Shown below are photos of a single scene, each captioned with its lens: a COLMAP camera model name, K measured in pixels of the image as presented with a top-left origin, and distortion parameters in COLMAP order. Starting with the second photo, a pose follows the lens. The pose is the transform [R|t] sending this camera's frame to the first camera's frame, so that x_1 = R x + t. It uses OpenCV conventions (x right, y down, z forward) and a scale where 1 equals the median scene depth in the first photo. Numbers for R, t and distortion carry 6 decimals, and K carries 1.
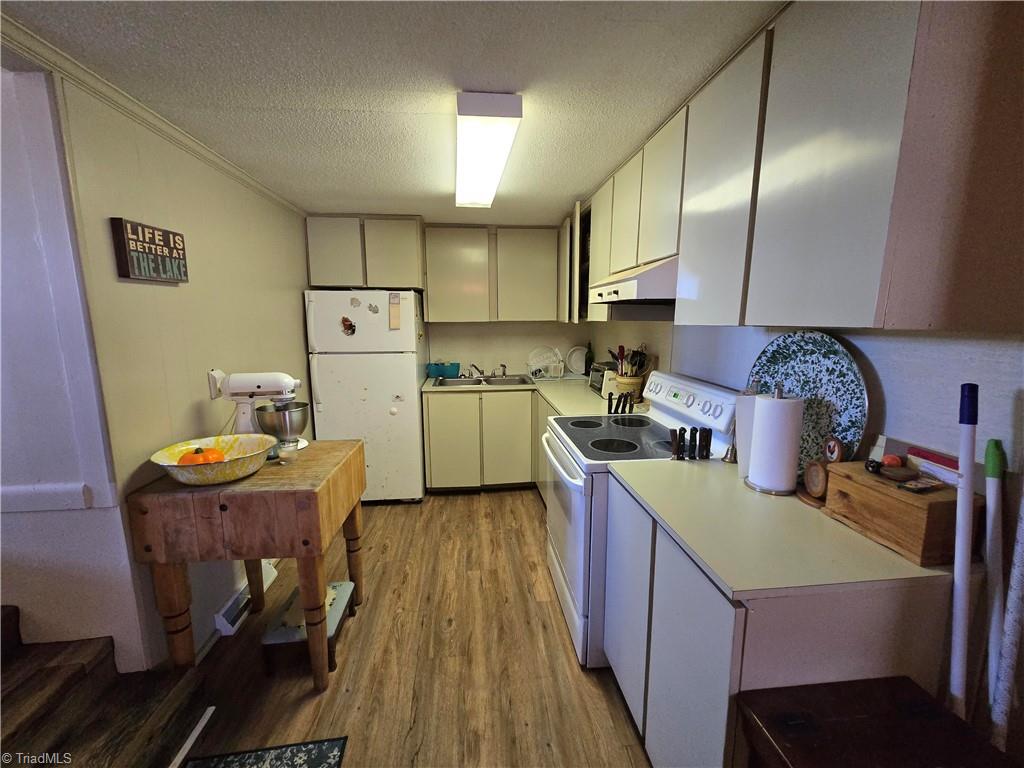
lens RADIAL K [[419.8, 0, 513.4], [0, 419.8, 388.4], [0, 0, 1]] dist [-0.008491, 0.005988]
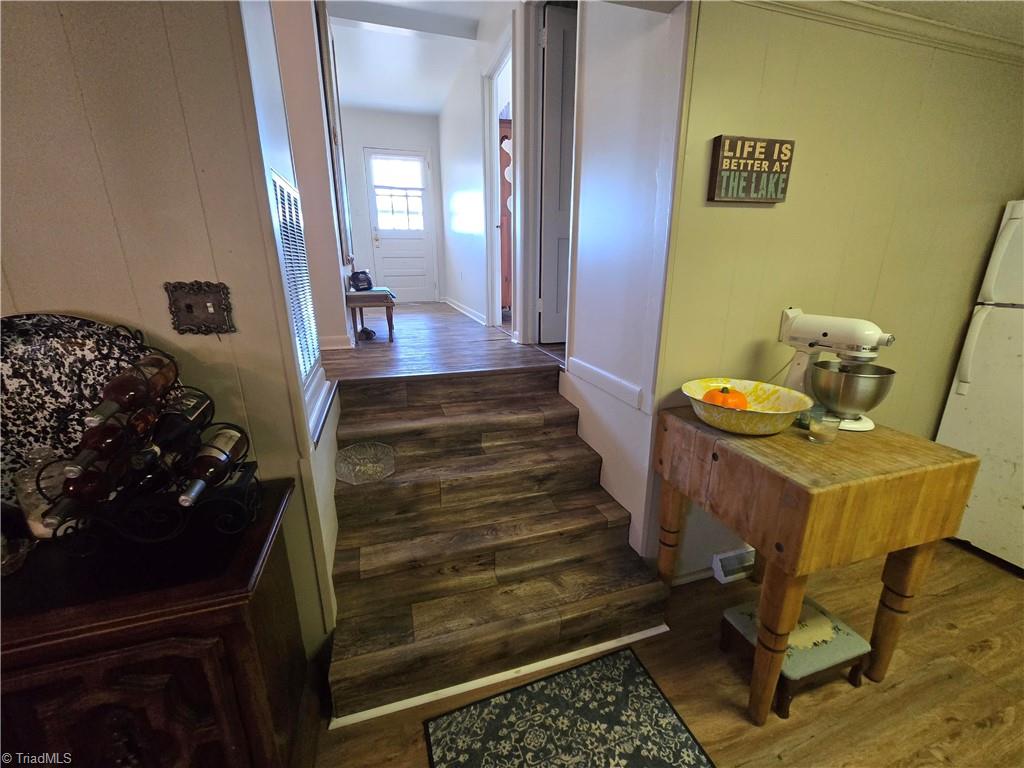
lens RADIAL K [[419.8, 0, 513.4], [0, 419.8, 388.4], [0, 0, 1]] dist [-0.008491, 0.005988]
pose [[0.200235, 0.273769, -0.940721, 0.029465], [-0.156576, 0.956768, 0.245111, -0.009493], [0.967156, 0.098215, 0.234444, 0.333574]]
